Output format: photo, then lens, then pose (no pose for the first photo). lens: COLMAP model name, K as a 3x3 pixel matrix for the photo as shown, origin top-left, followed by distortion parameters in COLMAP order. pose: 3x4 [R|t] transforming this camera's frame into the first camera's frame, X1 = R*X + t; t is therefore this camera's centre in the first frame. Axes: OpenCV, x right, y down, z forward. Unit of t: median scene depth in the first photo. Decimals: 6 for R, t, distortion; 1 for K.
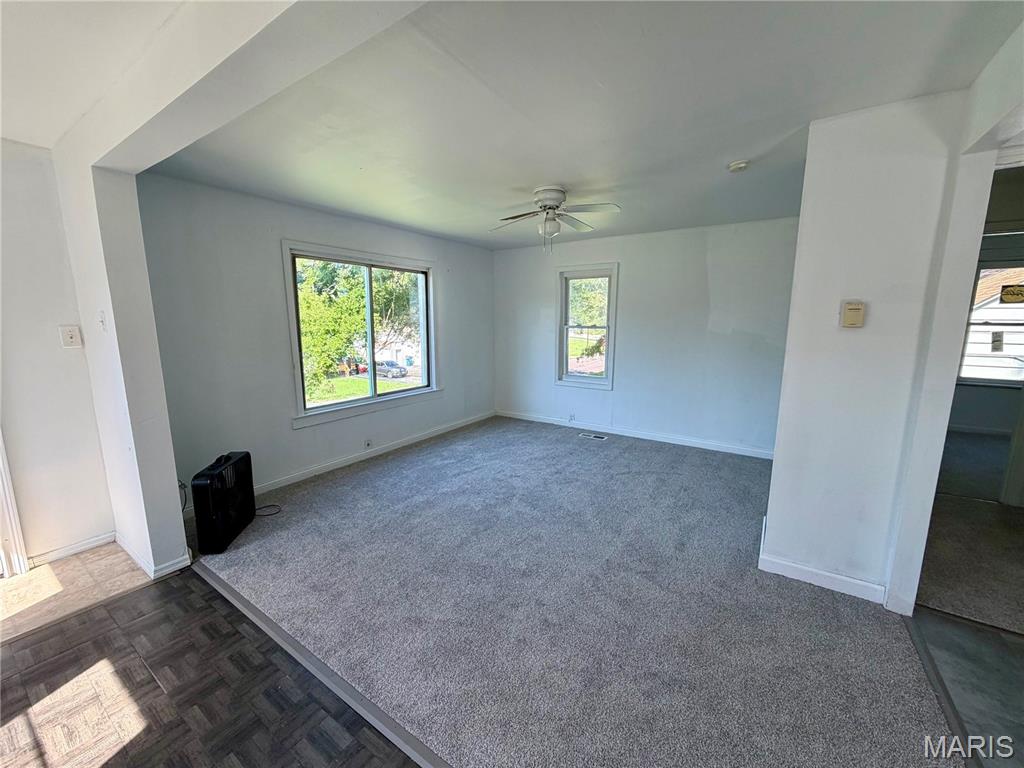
lens RADIAL K [[407.9, 0, 508.5], [0, 407.9, 384.5], [0, 0, 1]] dist [0.000493, 0.000531]
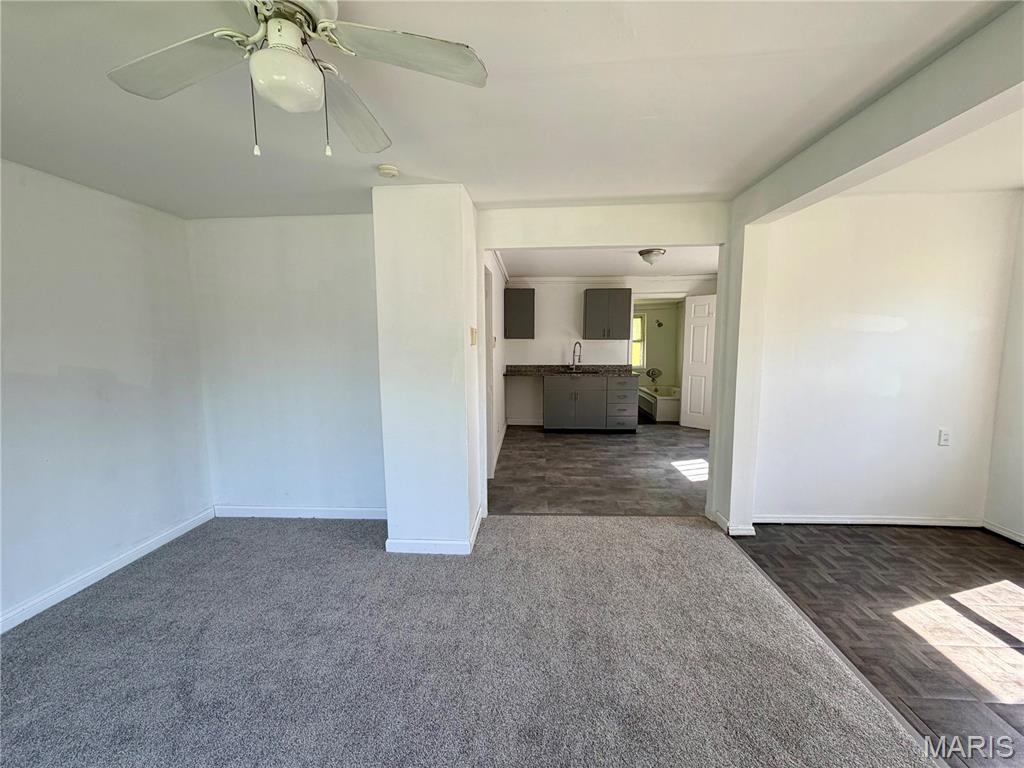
lens RADIAL K [[407.9, 0, 508.5], [0, 407.9, 384.5], [0, 0, 1]] dist [0.000493, 0.000531]
pose [[-0.500909, -0.092626, 0.860529, -0.301689], [0.154532, 0.968709, 0.194223, -0.169093], [-0.851593, 0.230267, -0.470921, 1.018823]]
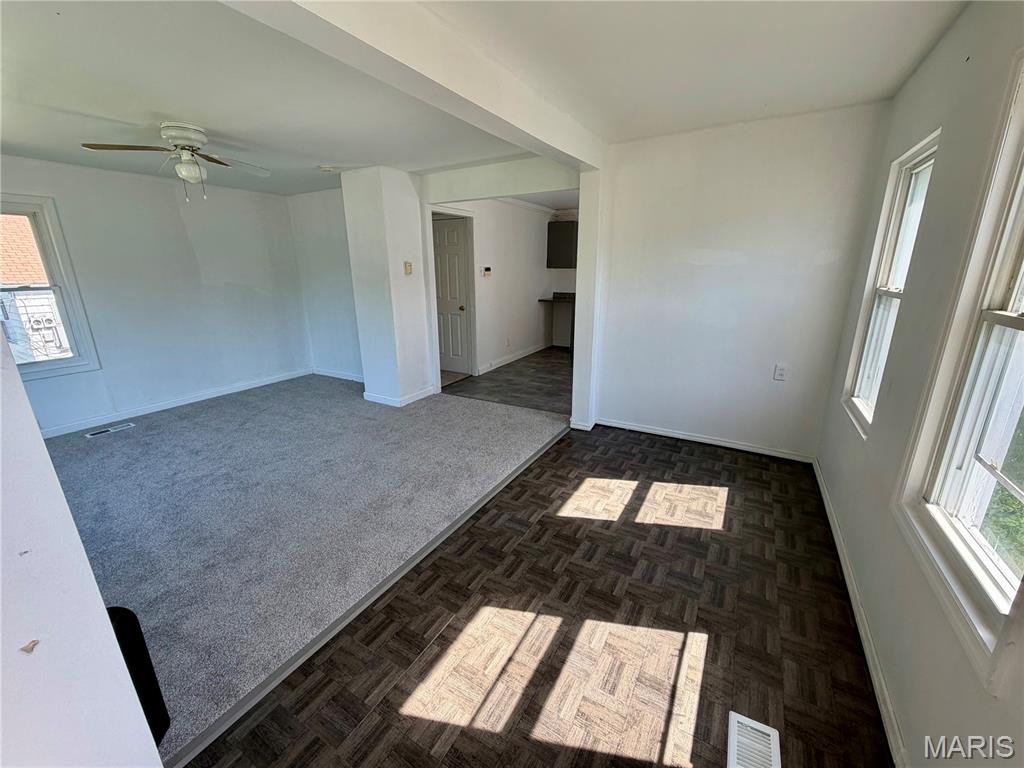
lens RADIAL K [[407.9, 0, 508.5], [0, 407.9, 384.5], [0, 0, 1]] dist [0.000493, 0.000531]
pose [[-0.060826, -0.276874, 0.958979, -0.905717], [0.174097, 0.943088, 0.283328, -0.070226], [-0.982848, 0.184190, -0.009162, 0.388445]]
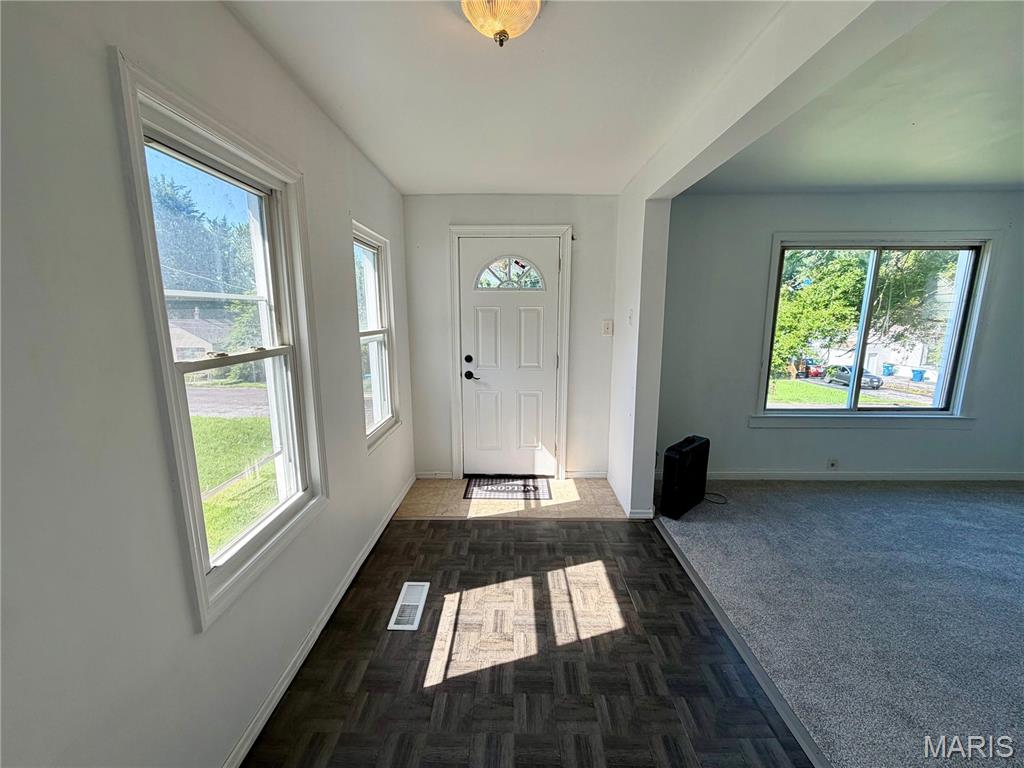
lens RADIAL K [[407.9, 0, 508.5], [0, 407.9, 384.5], [0, 0, 1]] dist [0.000493, 0.000531]
pose [[0.549778, 0.141721, -0.823200, -0.058134], [-0.131577, 0.987892, 0.082199, 0.003887], [0.824882, 0.063123, 0.561769, -0.044709]]
